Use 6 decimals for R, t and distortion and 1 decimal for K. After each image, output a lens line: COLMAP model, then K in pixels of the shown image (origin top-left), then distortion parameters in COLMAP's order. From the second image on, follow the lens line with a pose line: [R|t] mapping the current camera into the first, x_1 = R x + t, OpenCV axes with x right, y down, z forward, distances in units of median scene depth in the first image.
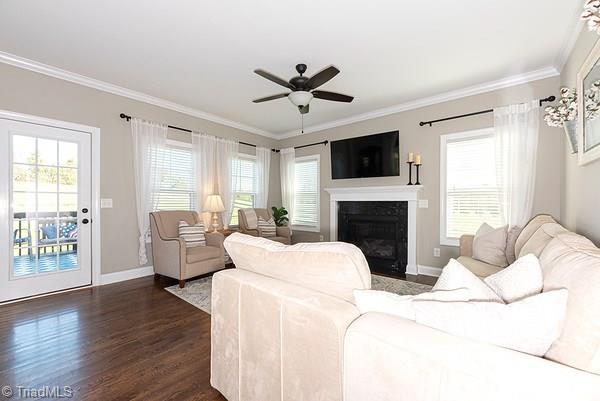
lens RADIAL K [[243.8, 0, 296.6], [0, 243.8, 204.1], [0, 0, 1]] dist [-0.000421, -0.000273]
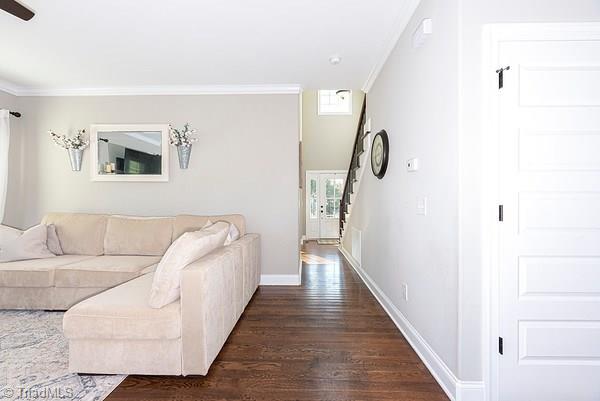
lens RADIAL K [[243.8, 0, 296.6], [0, 243.8, 204.1], [0, 0, 1]] dist [-0.000421, -0.000273]
pose [[-0.618680, -0.009084, 0.785591, -0.514878], [0.000295, 0.999930, 0.011795, -0.011467], [-0.785643, 0.007529, -0.618634, 0.492056]]
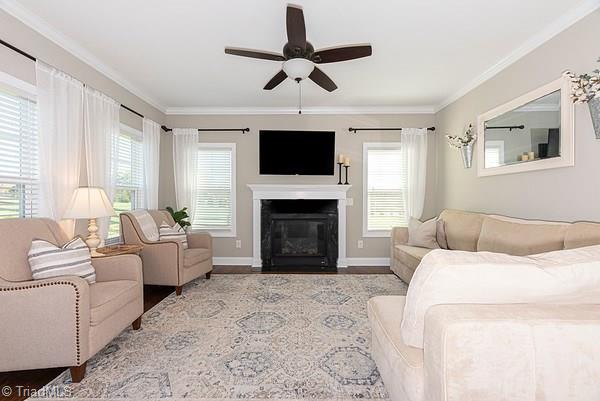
lens RADIAL K [[243.2, 0, 300.0], [0, 243.2, 200.5], [0, 0, 1]] dist [-0.001013, -0.000221]
pose [[0.771013, -0.002866, 0.636812, -0.348858], [0.005260, 0.999984, -0.001868, -0.006566], [-0.636797, 0.004789, 0.771017, 0.286291]]
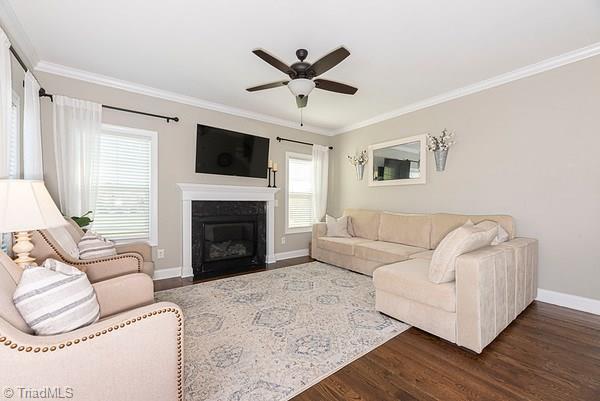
lens RADIAL K [[243.8, 0, 296.6], [0, 243.8, 204.1], [0, 0, 1]] dist [-0.000421, -0.000273]
pose [[0.229626, -0.012185, 0.973203, -0.638020], [0.002127, 0.999926, 0.012018, -0.011391], [-0.973277, -0.000690, 0.229635, 0.600162]]
